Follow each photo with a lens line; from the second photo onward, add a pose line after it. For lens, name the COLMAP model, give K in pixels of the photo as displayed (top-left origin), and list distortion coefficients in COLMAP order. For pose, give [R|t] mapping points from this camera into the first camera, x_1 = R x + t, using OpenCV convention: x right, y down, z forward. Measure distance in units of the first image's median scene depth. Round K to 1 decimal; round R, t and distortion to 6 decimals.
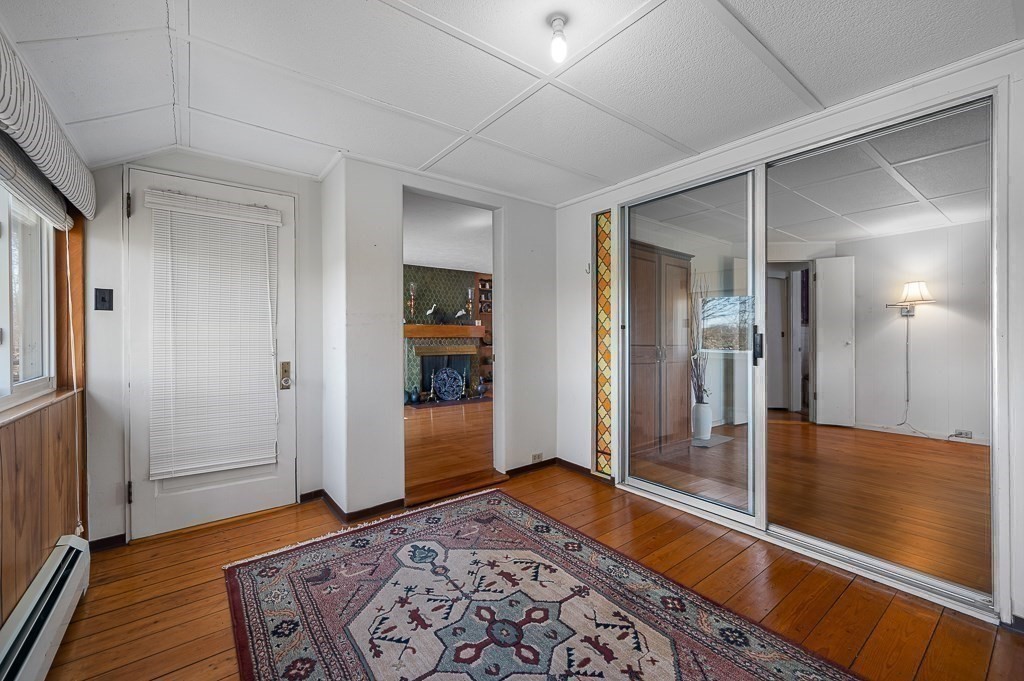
lens RADIAL K [[424.0, 0, 514.9], [0, 424.0, 338.0], [0, 0, 1]] dist [0.002457, 0.000242]
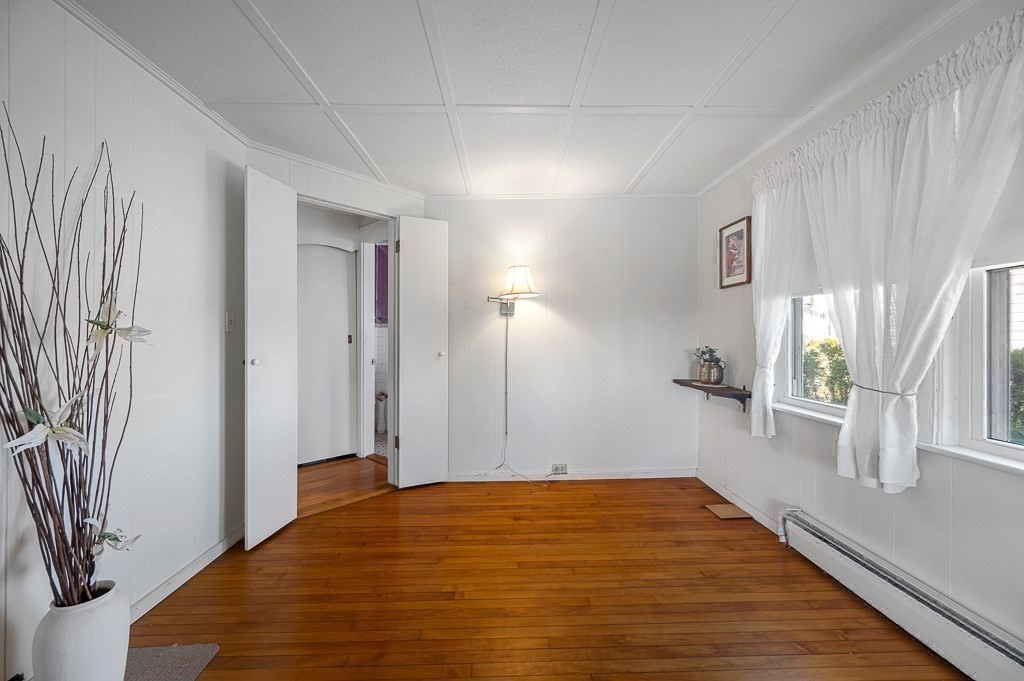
lens RADIAL K [[401.4, 0, 513.0], [0, 401.4, 336.4], [0, 0, 1]] dist [-0.000147, 0.000023]
pose [[0.586212, 0.003322, 0.810151, 0.922911], [-0.001001, 0.999994, -0.003376, -0.034267], [-0.810157, 0.001168, 0.586212, 1.442769]]
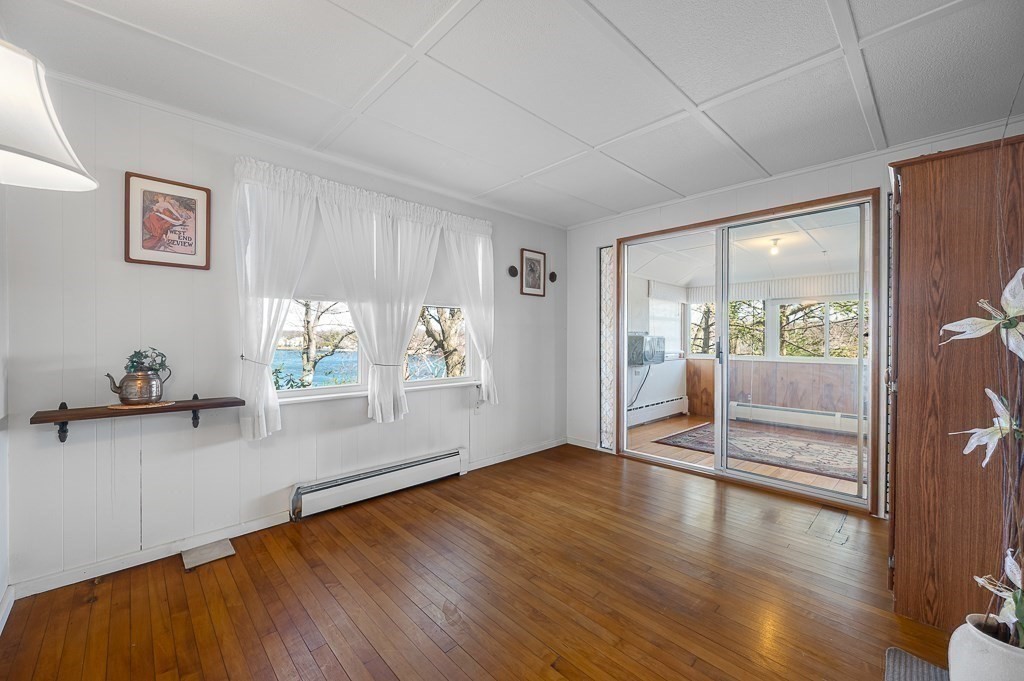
lens RADIAL K [[401.4, 0, 513.0], [0, 401.4, 336.4], [0, 0, 1]] dist [-0.000147, 0.000023]
pose [[-0.993966, -0.003334, -0.109641, 1.559859], [-0.003440, 0.999994, 0.000774, -0.035105], [0.109638, 0.001146, -0.993971, 2.492892]]
